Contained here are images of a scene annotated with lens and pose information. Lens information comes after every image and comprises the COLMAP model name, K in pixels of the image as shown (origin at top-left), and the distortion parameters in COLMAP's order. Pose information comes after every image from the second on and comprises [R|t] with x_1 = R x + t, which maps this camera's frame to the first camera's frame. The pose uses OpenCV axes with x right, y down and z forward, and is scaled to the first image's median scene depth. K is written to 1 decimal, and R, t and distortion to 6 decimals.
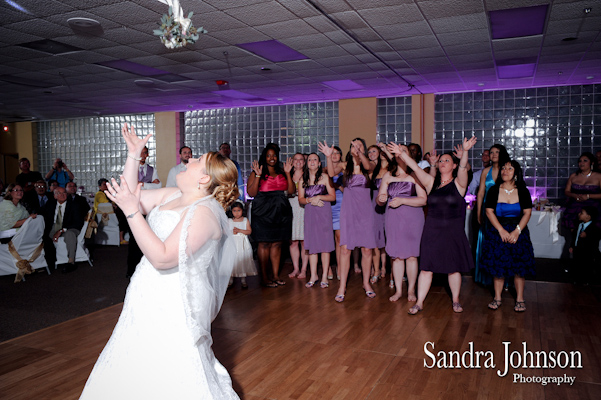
lens RADIAL K [[504.2, 0, 300.5], [0, 504.2, 200.0], [0, 0, 1]] dist [-0.004130, -0.004208]
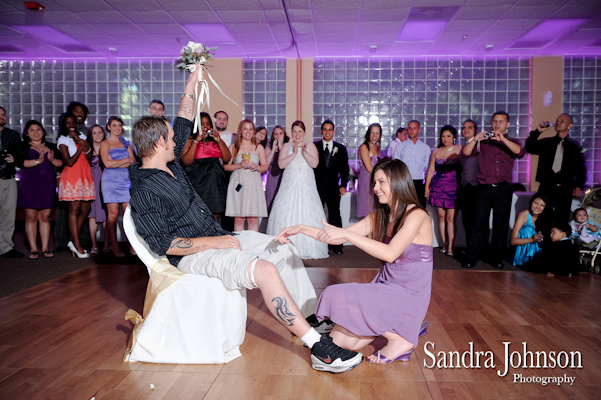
lens RADIAL K [[589.4, 0, 298.7], [0, 589.4, 181.7], [0, 0, 1]] dist [0.057480, 0.000948]
pose [[0.944112, 0.006469, 0.329560, -0.101079], [0.007492, 0.999128, -0.041073, 0.040963], [-0.329538, 0.041246, 0.943241, 0.159463]]
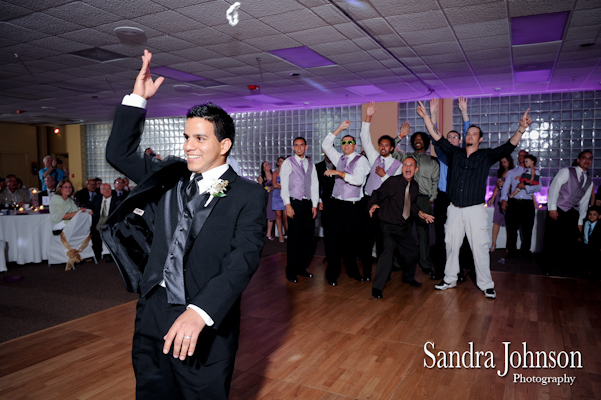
lens RADIAL K [[466.6, 0, 300.5], [0, 466.6, 200.0], [0, 0, 1]] dist [-0.018124, -0.007328]
pose [[0.998940, 0.008359, -0.045275, -0.010914], [-0.008107, 0.999951, 0.005756, 0.000819], [0.045321, -0.005383, 0.998958, 0.013427]]
